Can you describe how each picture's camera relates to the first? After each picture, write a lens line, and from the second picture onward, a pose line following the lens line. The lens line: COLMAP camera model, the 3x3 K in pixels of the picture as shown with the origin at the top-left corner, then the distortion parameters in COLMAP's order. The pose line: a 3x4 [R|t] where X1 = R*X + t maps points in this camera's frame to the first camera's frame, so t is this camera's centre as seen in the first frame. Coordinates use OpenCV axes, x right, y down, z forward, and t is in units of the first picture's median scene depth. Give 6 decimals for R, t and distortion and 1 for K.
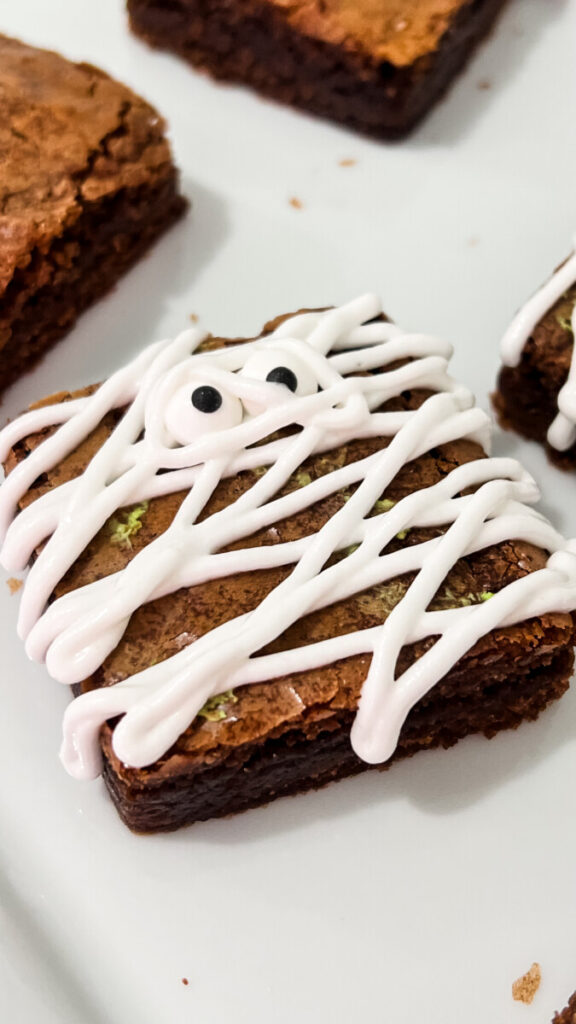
lens RADIAL K [[1306.9, 0, 288.0], [0, 1306.9, 512.0], [0, 0, 1]] dist [0.147131, -0.028266]
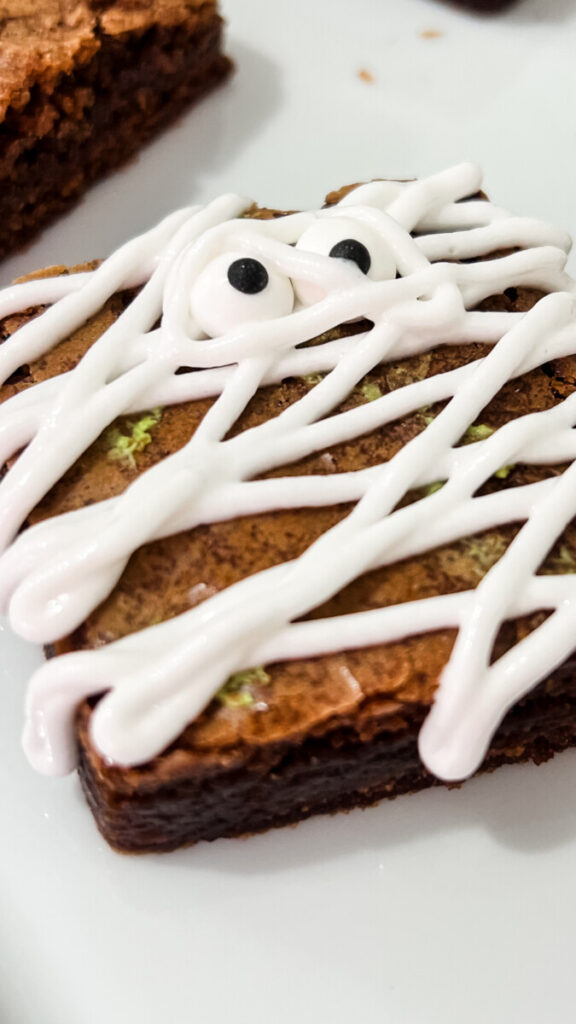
lens RADIAL K [[1365.7, 0, 288.0], [0, 1365.7, 512.0], [0, 0, 1]] dist [0.157591, -0.732979]
pose [[0.998025, 0.061910, -0.010602, -0.023407], [-0.061805, 0.998038, 0.009974, 0.038931], [0.011199, -0.009299, 0.999894, 0.224939]]
